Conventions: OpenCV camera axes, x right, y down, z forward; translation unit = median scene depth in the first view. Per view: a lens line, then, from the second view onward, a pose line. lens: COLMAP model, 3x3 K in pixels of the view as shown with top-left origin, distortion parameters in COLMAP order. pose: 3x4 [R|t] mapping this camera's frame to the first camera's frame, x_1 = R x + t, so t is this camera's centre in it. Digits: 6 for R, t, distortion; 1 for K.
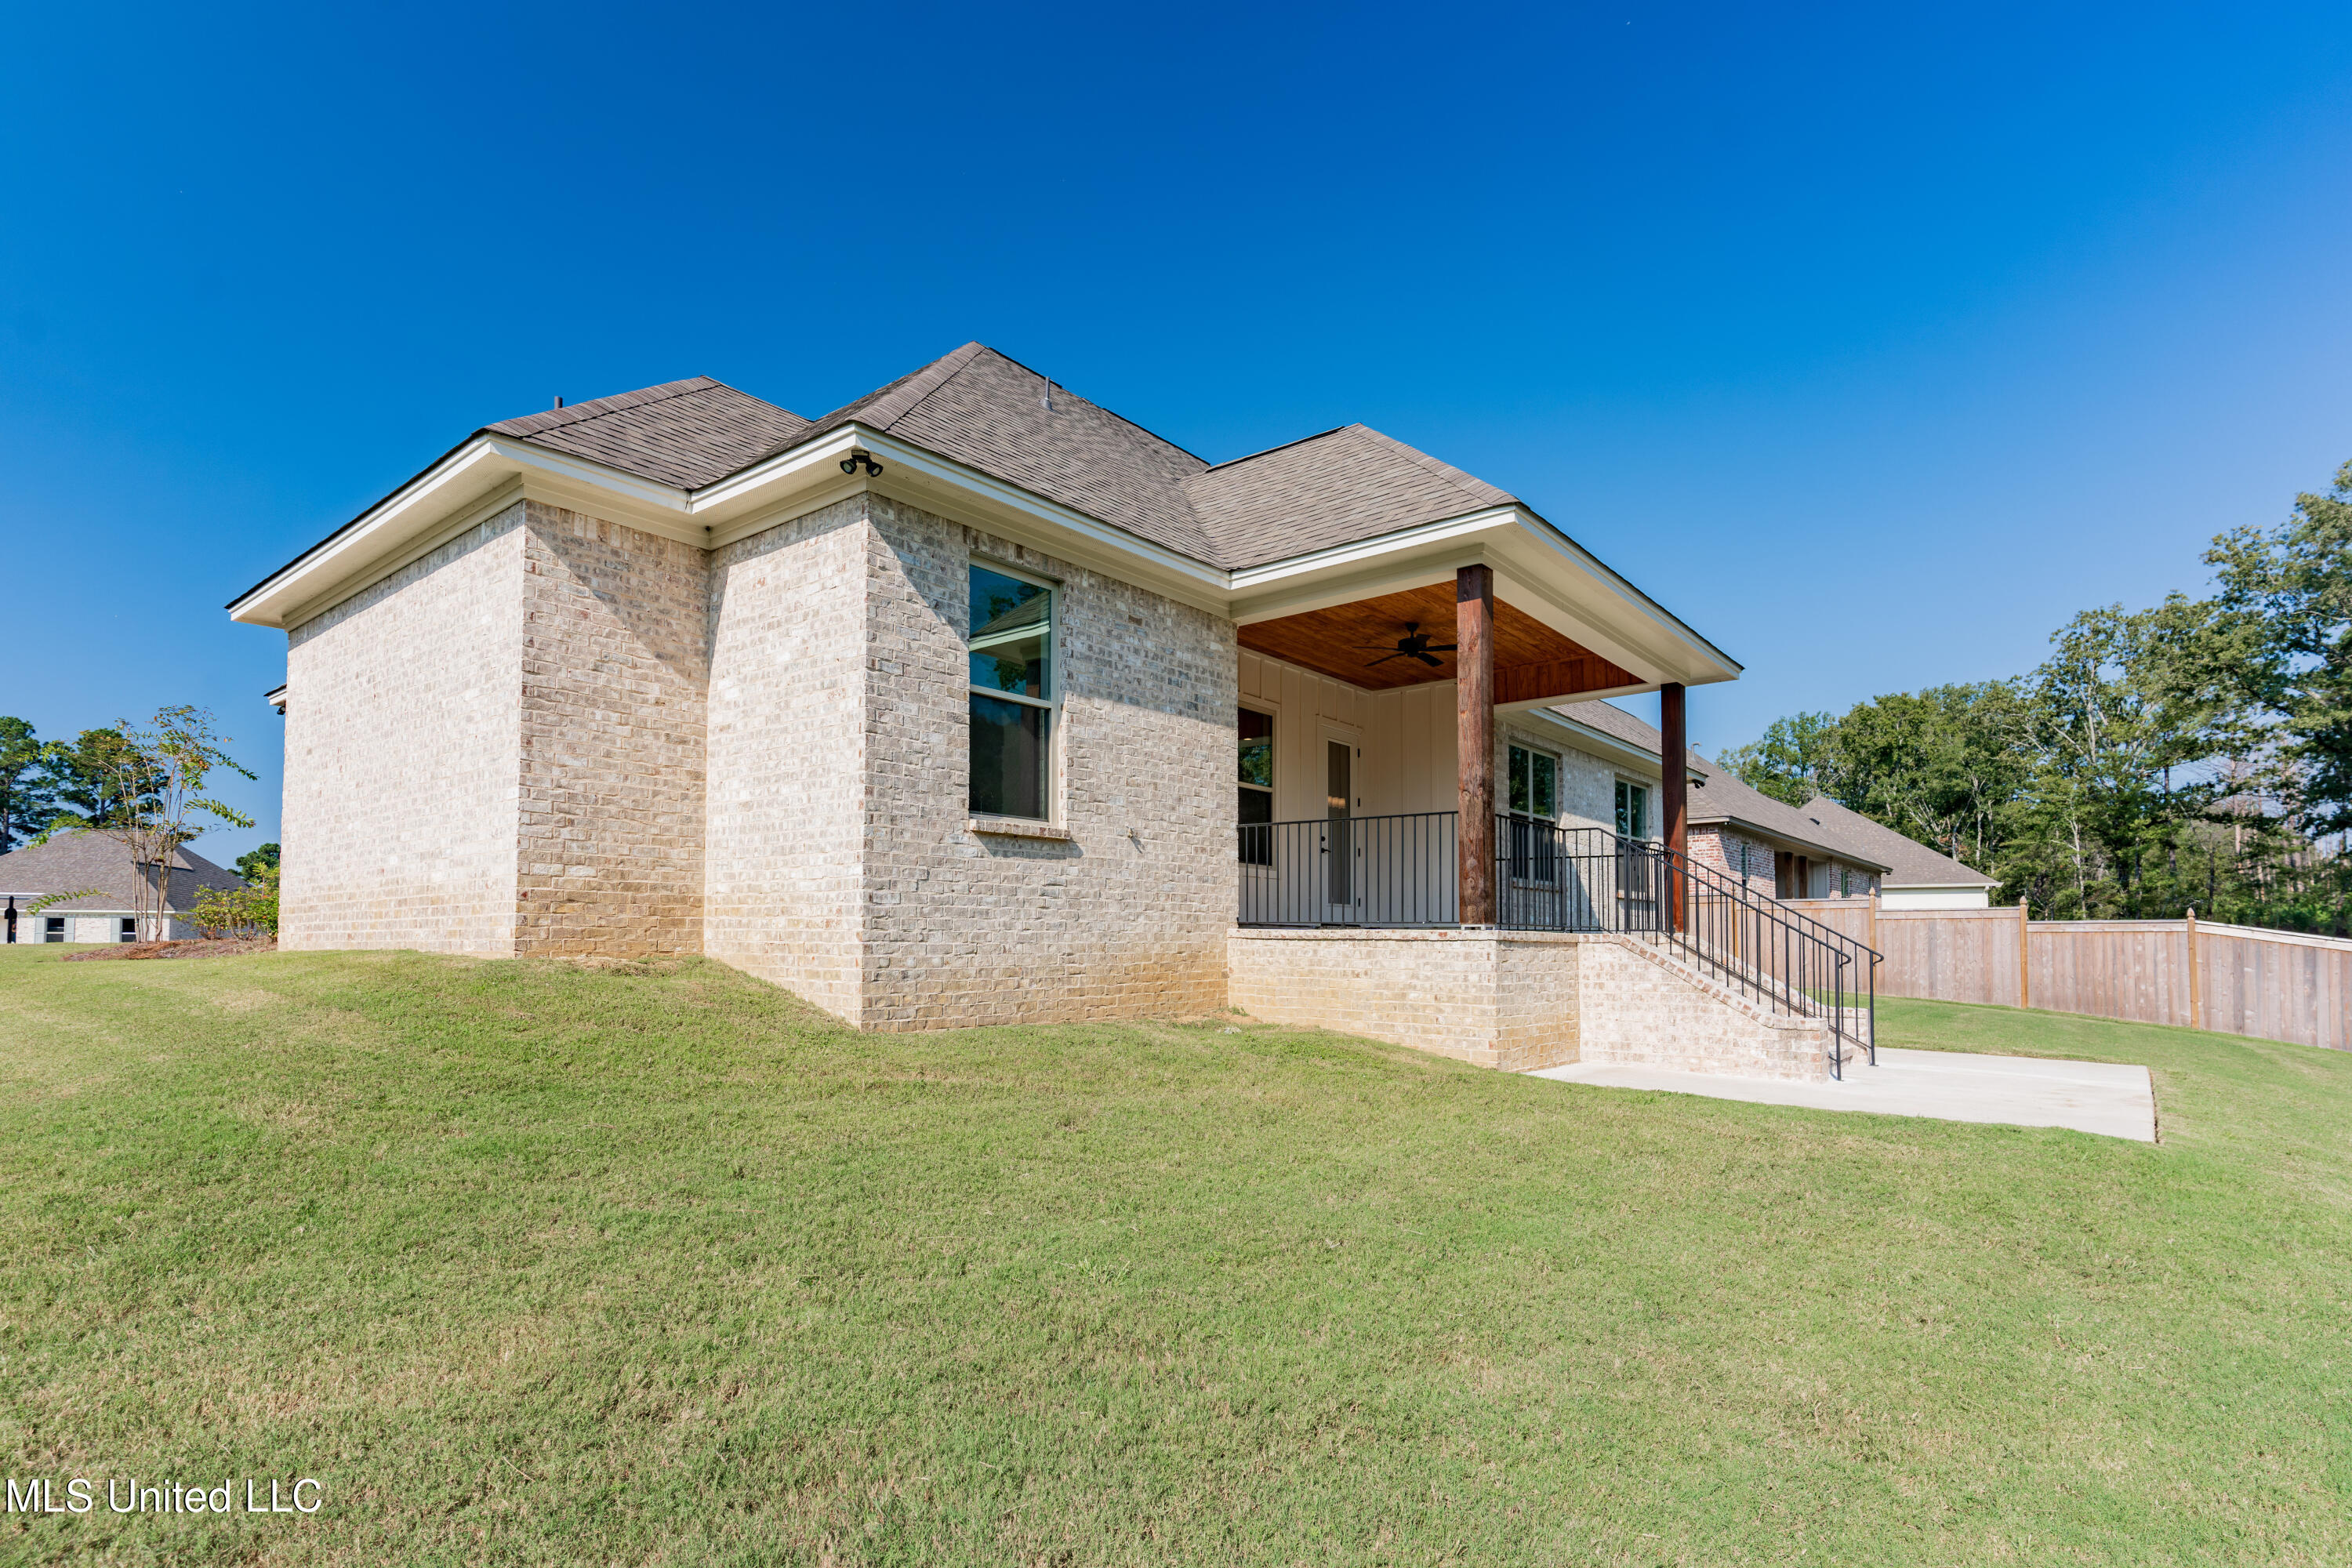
lens RADIAL K [[1146.6, 0, 1184.7], [0, 1146.6, 900.1], [0, 0, 1]] dist [-0.001364, 0.001004]
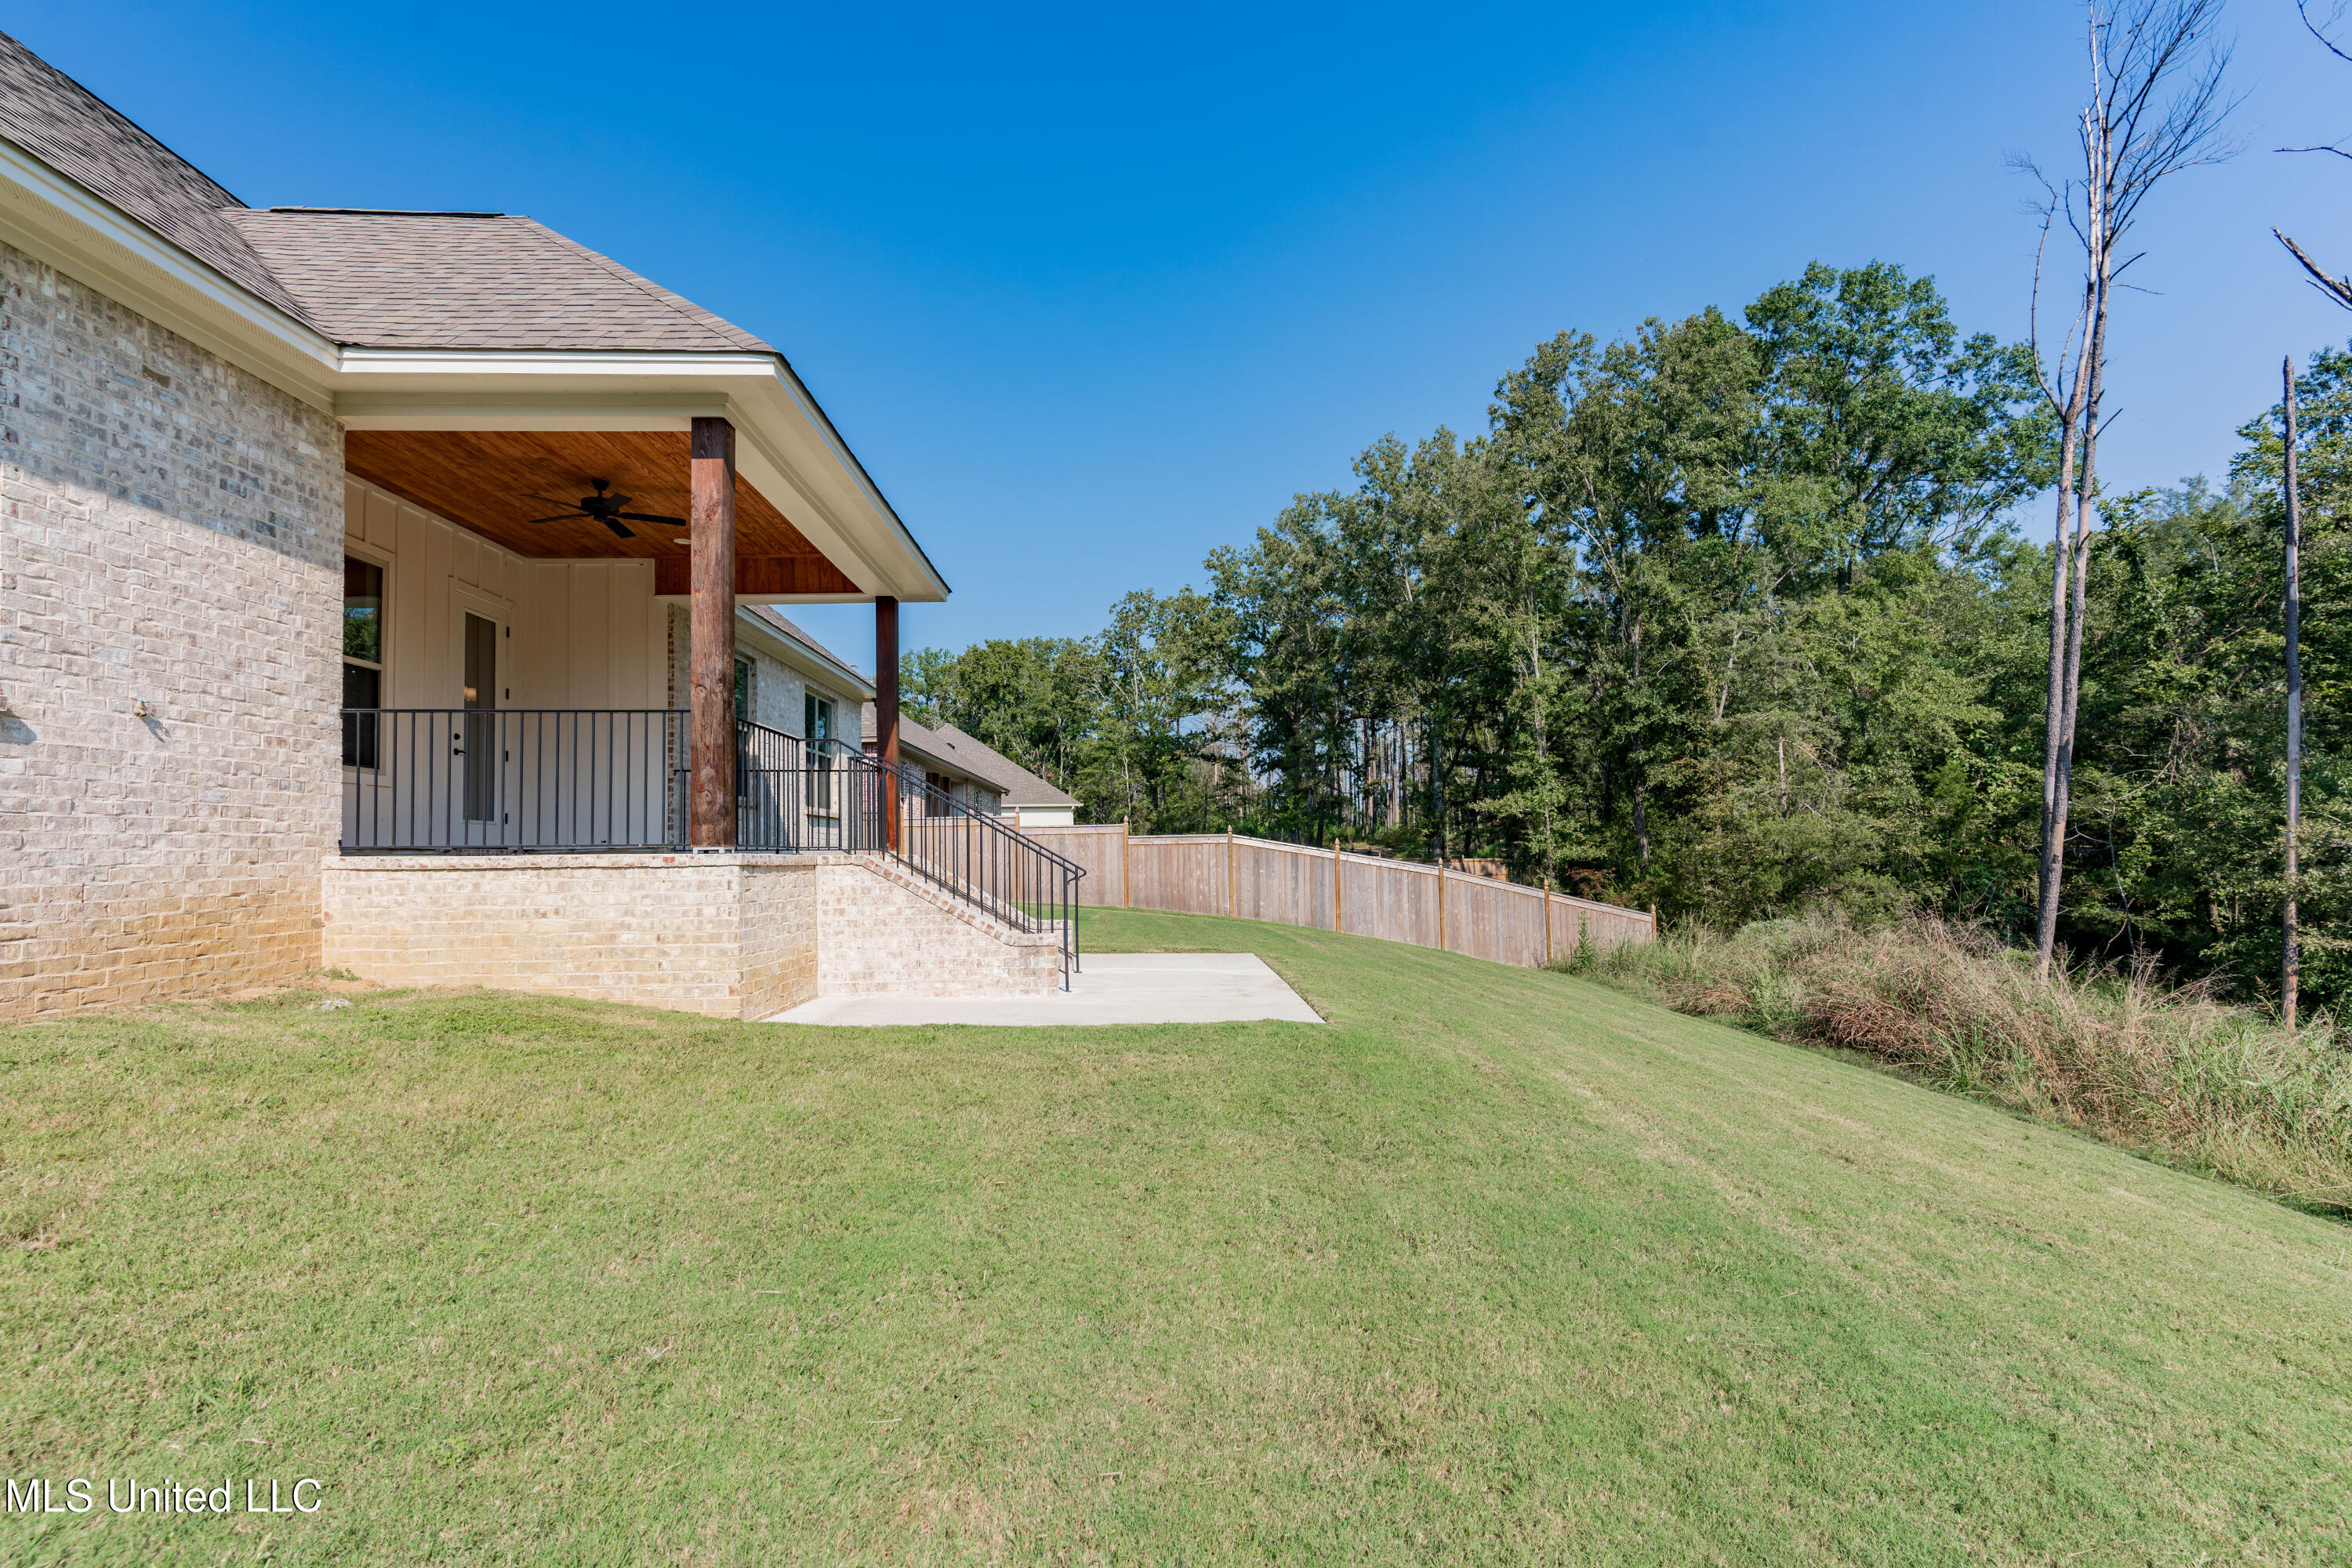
lens RADIAL K [[1132.3, 0, 1199.8], [0, 1132.3, 800.5], [0, 0, 1]] dist [0.005476, -0.000194]
pose [[0.739876, 0.014493, 0.672587, -0.035593], [-0.005495, 0.999865, -0.015500, -0.001588], [-0.672721, 0.007773, 0.739856, 0.141492]]
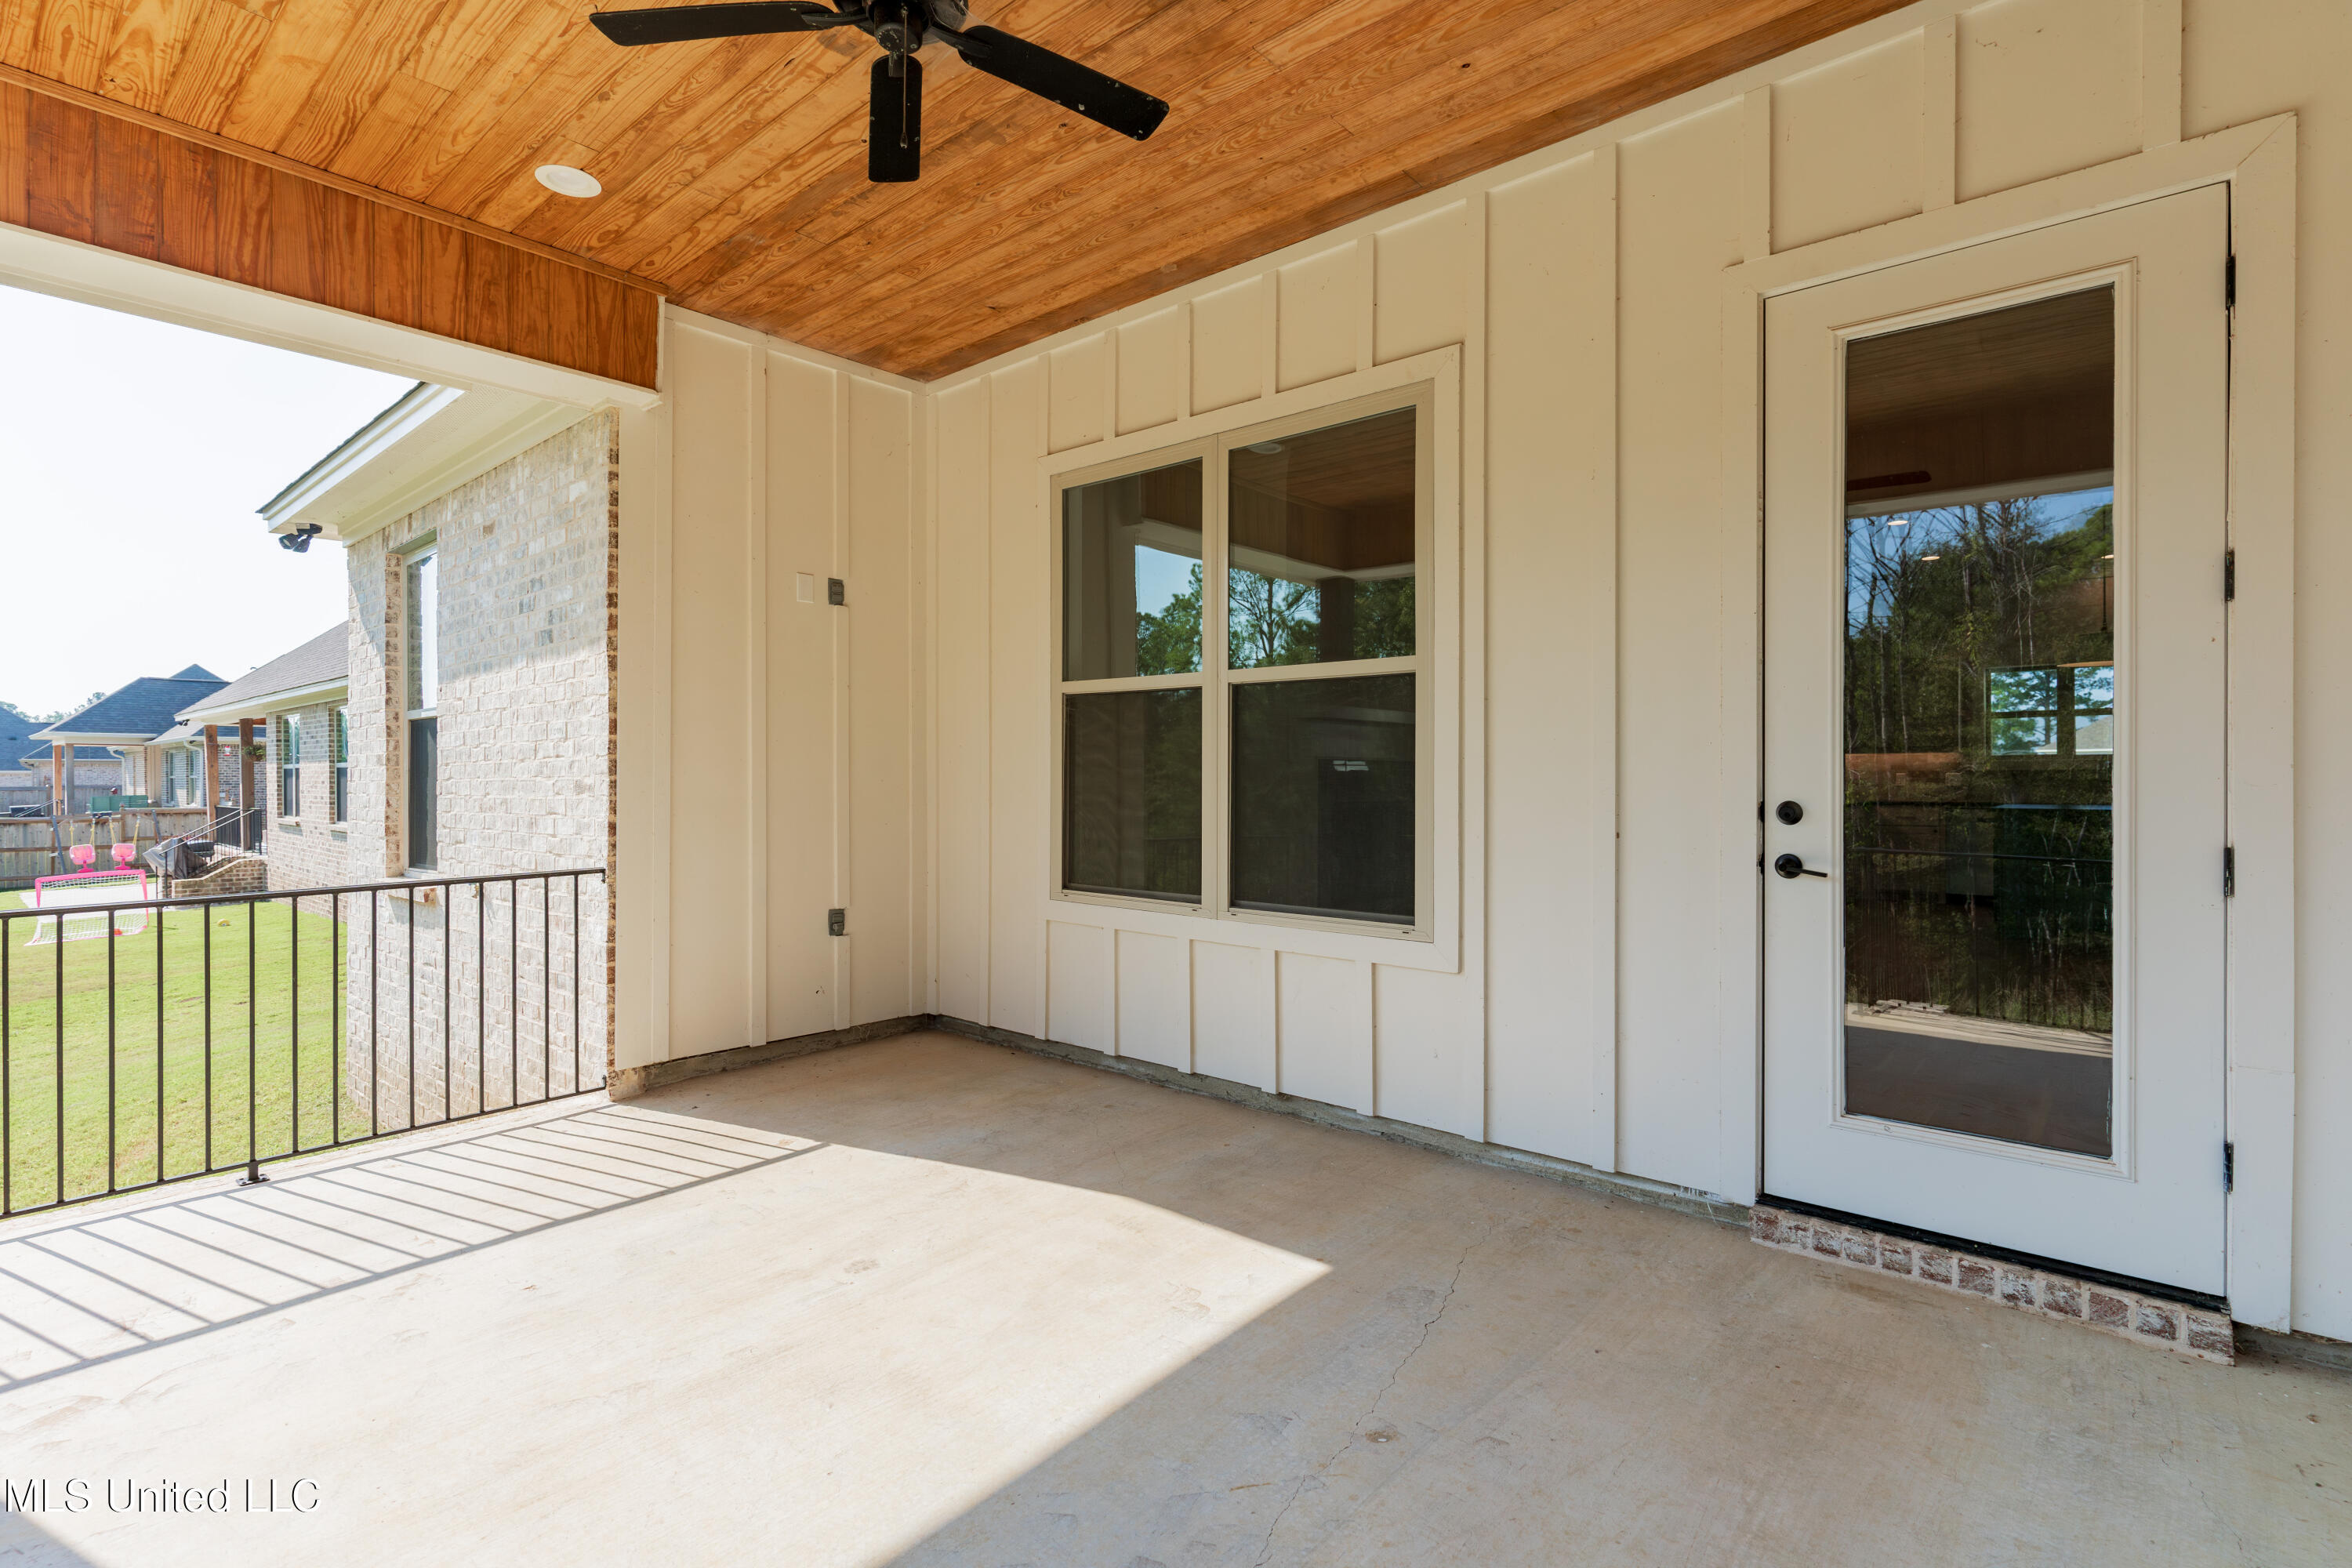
lens RADIAL K [[1127.6, 0, 1177.6], [0, 1127.6, 803.6], [0, 0, 1]] dist [0.001484, 0.000429]
pose [[-0.046990, 0.015341, -0.998778, 0.523532], [0.036461, 0.999242, 0.013632, -0.095742], [0.998230, -0.035776, -0.047513, 1.368317]]
